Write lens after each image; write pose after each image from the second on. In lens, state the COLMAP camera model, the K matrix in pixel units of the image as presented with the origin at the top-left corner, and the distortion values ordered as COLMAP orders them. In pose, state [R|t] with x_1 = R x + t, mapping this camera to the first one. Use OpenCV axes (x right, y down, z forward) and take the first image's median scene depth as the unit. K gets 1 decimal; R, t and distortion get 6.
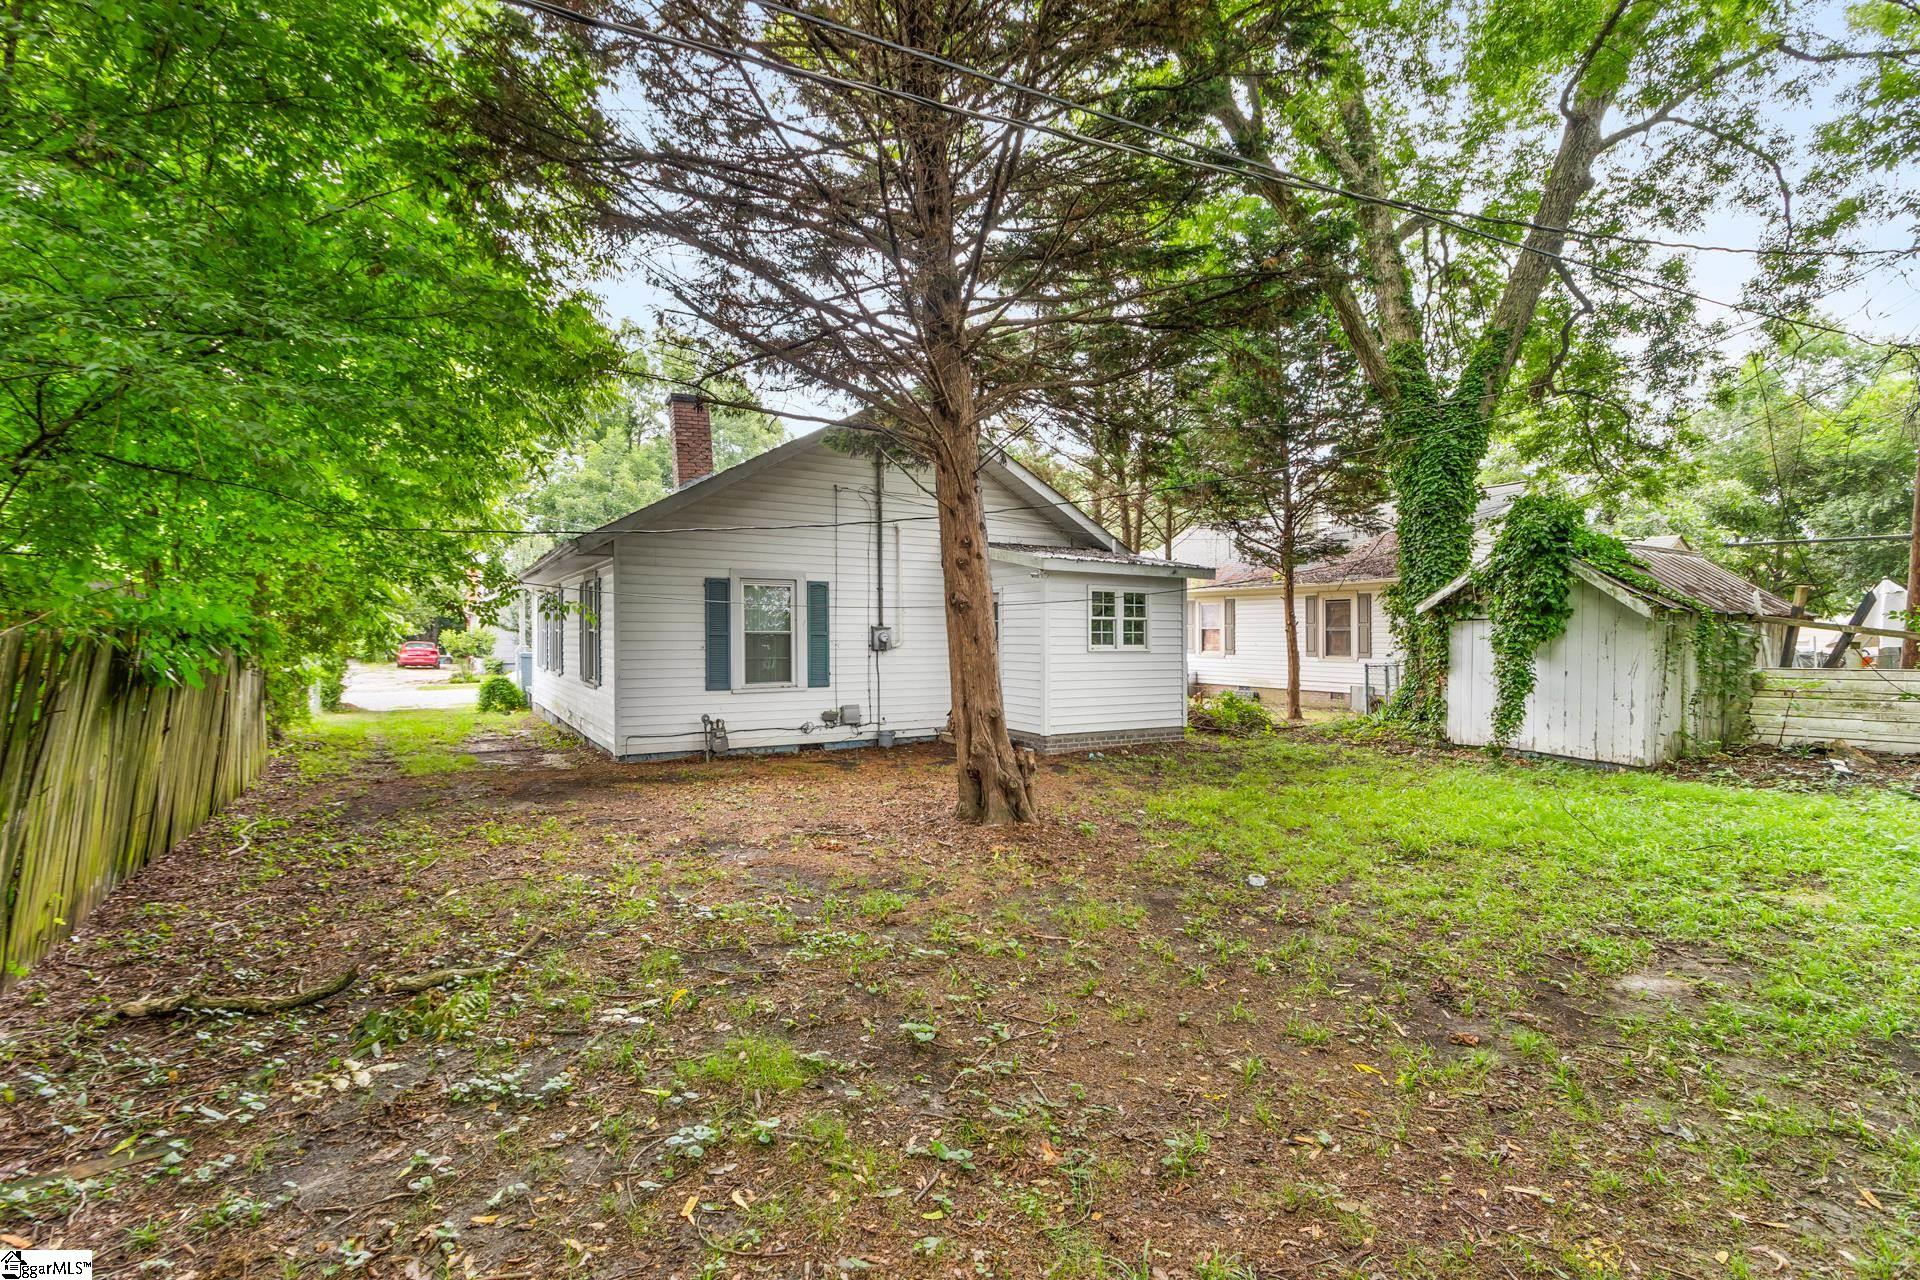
lens RADIAL K [[876.7, 0, 960.1], [0, 876.7, 626.4], [0, 0, 1]] dist [-0.004143, -0.000130]
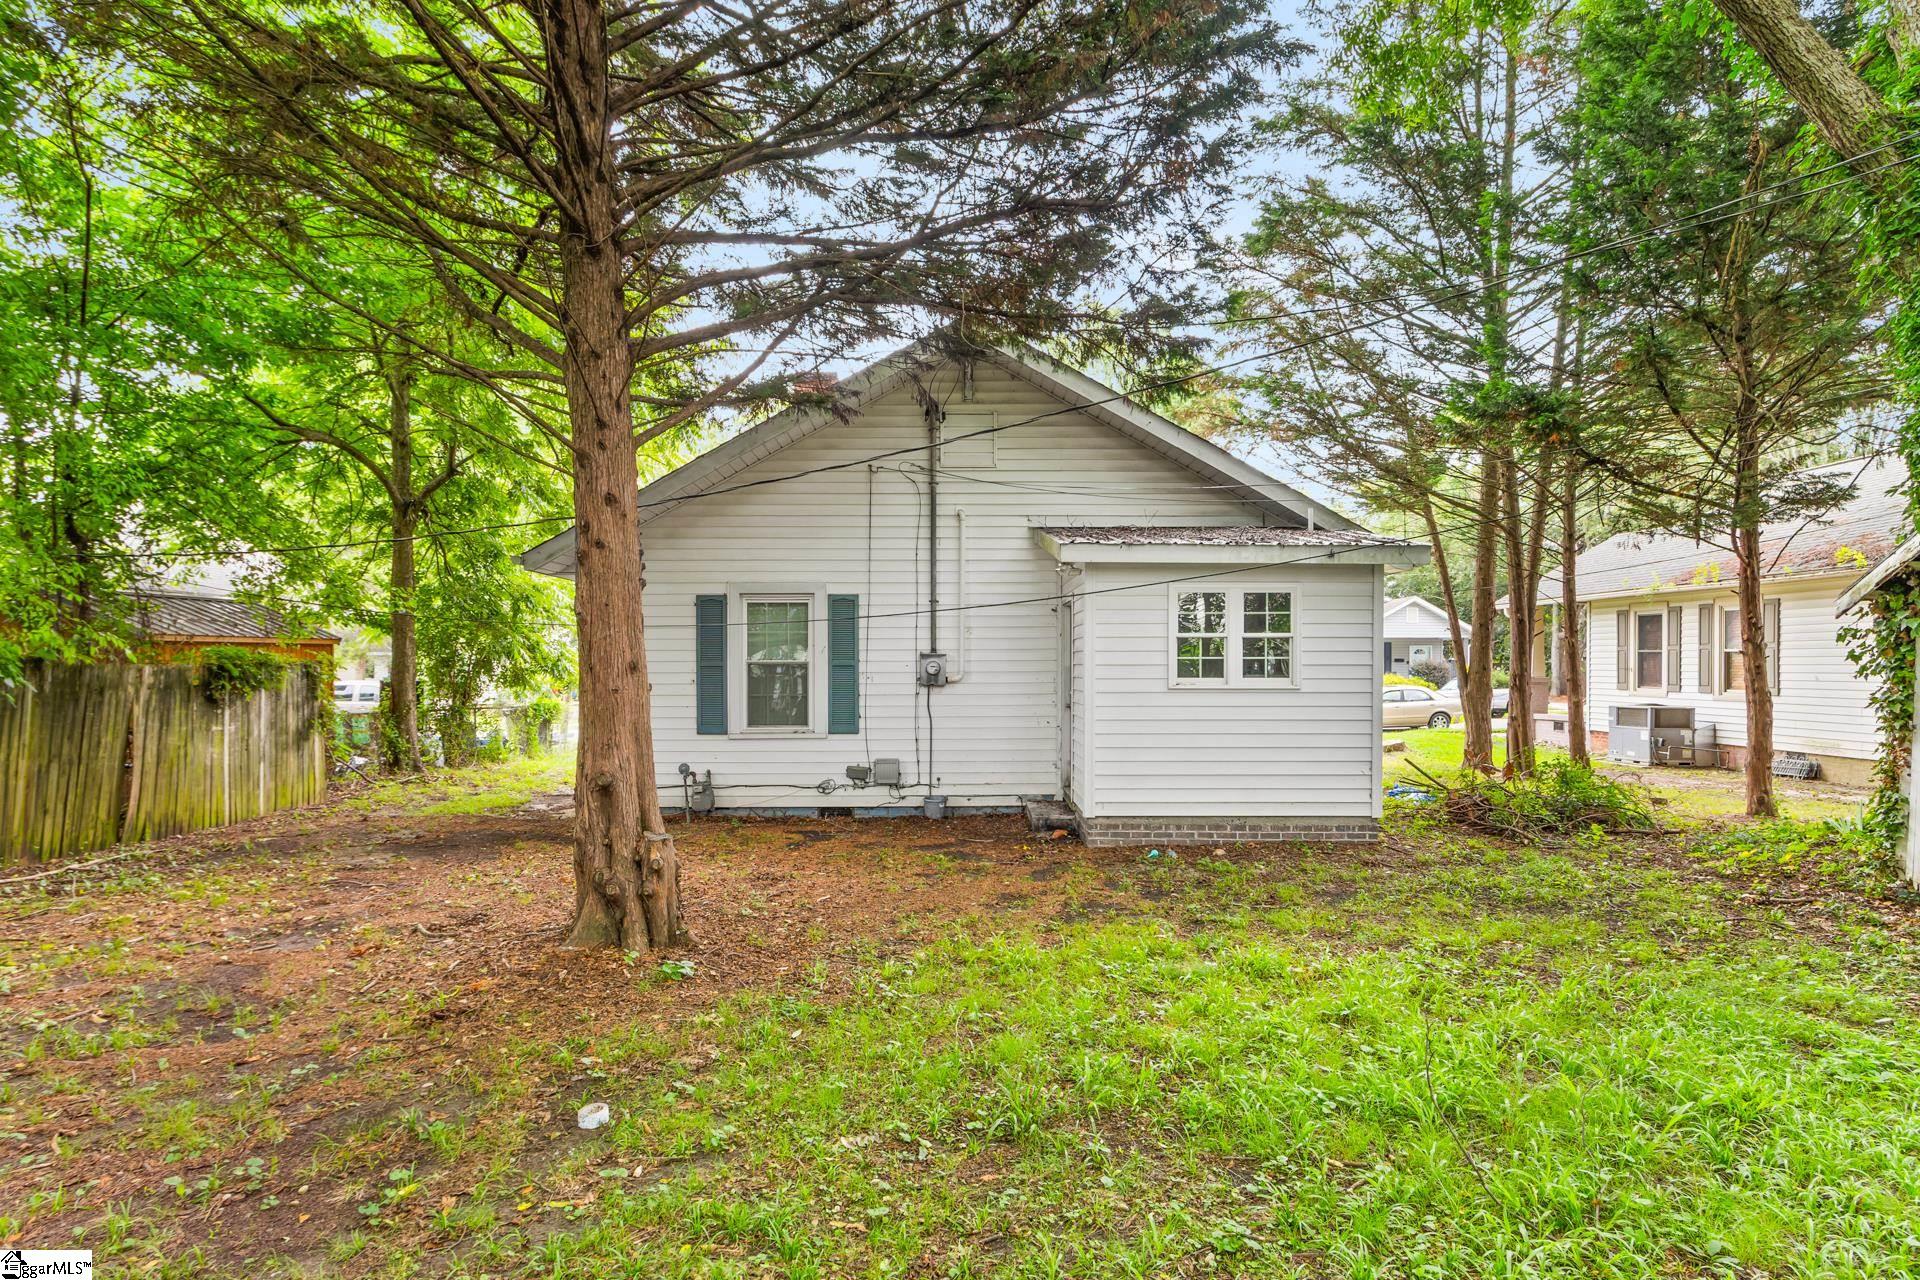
lens RADIAL K [[1064.4, 0, 961.6], [0, 1064.4, 659.6], [0, 0, 1]] dist [0.002189, 0.000100]
pose [[0.862670, -0.008857, -0.505689, 0.391975], [0.010228, 0.999948, -0.000065, 0.006201], [0.505663, -0.005117, 0.862716, 0.255863]]
